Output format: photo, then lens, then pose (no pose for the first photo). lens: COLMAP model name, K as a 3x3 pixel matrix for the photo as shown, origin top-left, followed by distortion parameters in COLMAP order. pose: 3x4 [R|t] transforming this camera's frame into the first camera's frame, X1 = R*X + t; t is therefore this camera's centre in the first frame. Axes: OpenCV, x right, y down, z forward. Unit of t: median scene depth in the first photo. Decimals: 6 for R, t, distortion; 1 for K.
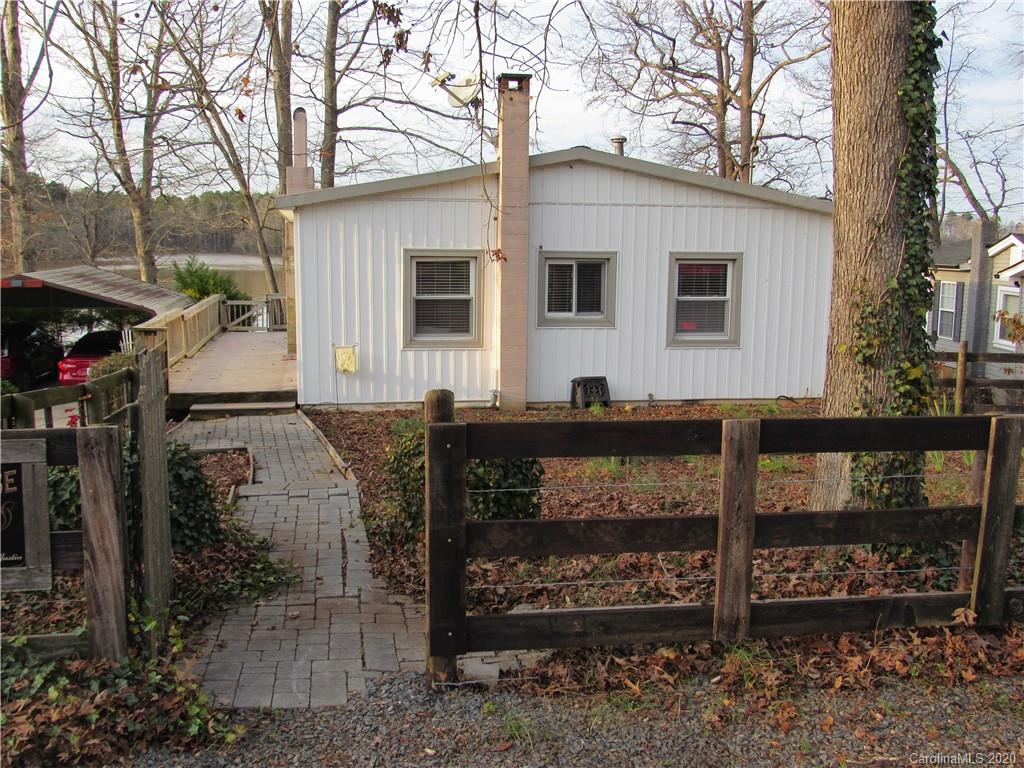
lens RADIAL K [[1040.2, 0, 510.5], [0, 1040.2, 386.1], [0, 0, 1]] dist [-0.044519, 0.000000]
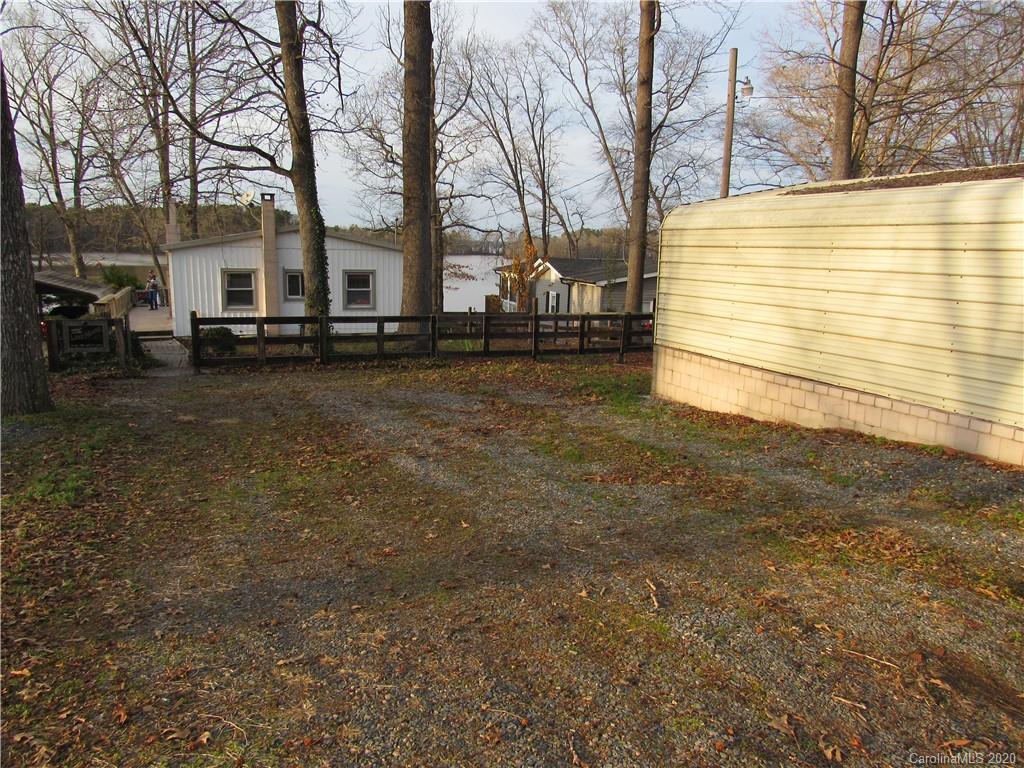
lens RADIAL K [[742.4, 0, 514.2], [0, 742.4, 384.8], [0, 0, 1]] dist [-0.024530, 0.006399]
pose [[0.977461, -0.024508, 0.209687, 0.149280], [0.014689, 0.998727, 0.048257, 0.045983], [-0.210603, -0.044089, 0.976577, -0.607551]]
